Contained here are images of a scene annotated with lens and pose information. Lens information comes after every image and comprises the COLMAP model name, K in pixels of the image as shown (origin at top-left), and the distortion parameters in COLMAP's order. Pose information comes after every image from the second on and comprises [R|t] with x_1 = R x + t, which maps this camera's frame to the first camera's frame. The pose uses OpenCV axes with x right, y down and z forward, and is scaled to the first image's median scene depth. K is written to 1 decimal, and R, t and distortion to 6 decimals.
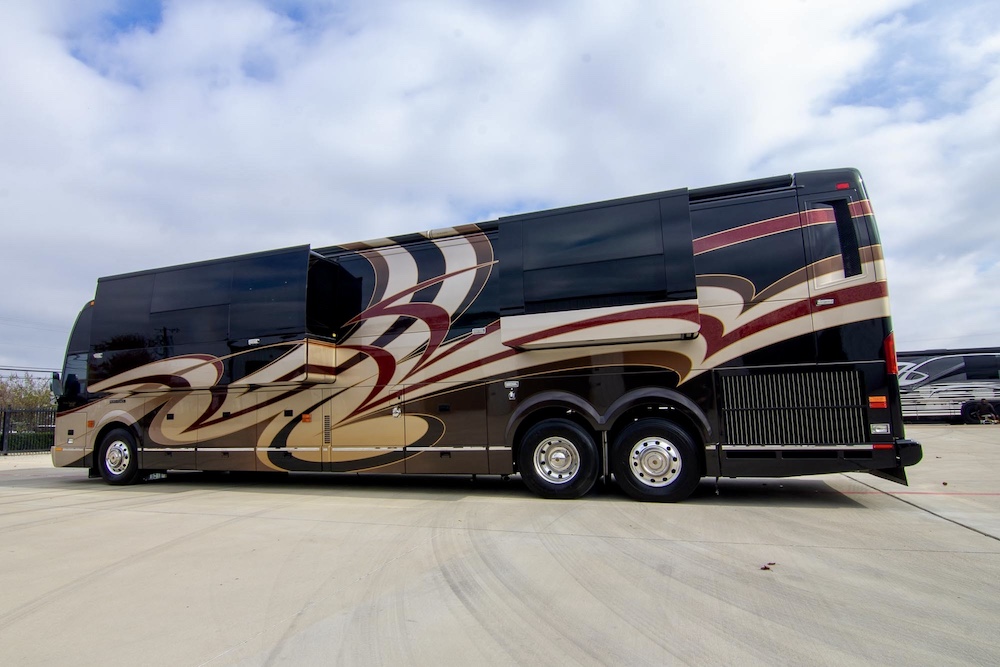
lens RADIAL K [[492.9, 0, 484.5], [0, 492.9, 349.5], [0, 0, 1]] dist [-0.003439, -0.001081]
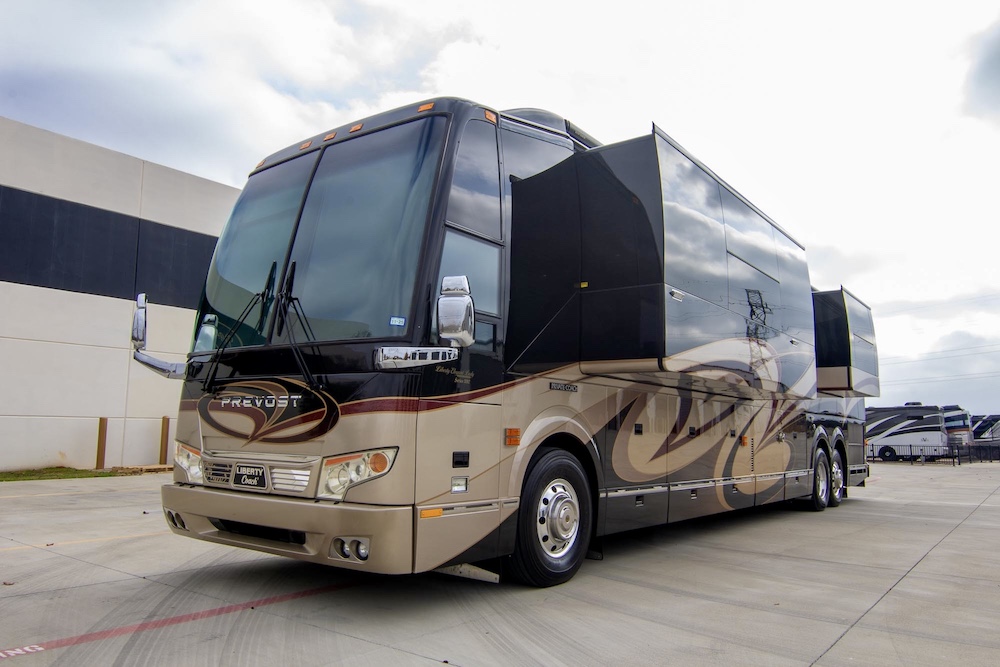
lens RADIAL K [[722.4, 0, 500.0], [0, 722.4, 333.5], [0, 0, 1]] dist [0.004975, -0.001932]
pose [[0.315432, 0.168498, 0.933869, -1.684947], [-0.137864, 0.981806, -0.130581, 0.184650], [-0.938880, -0.087558, 0.332923, 1.042715]]
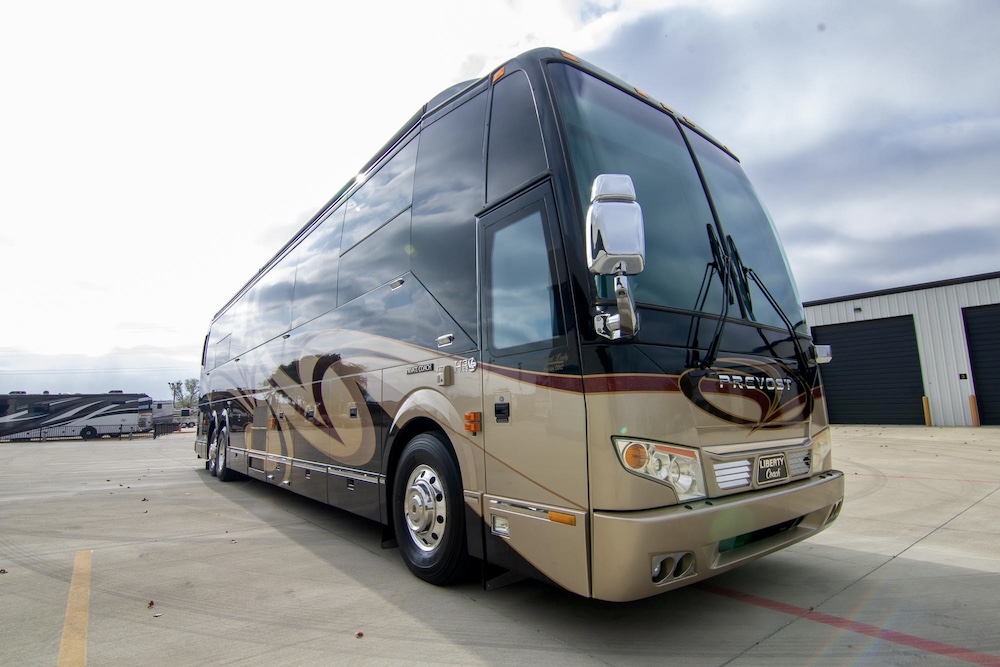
lens RADIAL K [[508.3, 0, 500.0], [0, 508.3, 333.5], [0, 0, 1]] dist [0.000425, -0.013075]
pose [[-0.832826, 0.135178, 0.536776, -1.160413], [-0.016043, 0.963421, -0.267513, 0.267334], [-0.553303, -0.231403, -0.800193, 1.950142]]
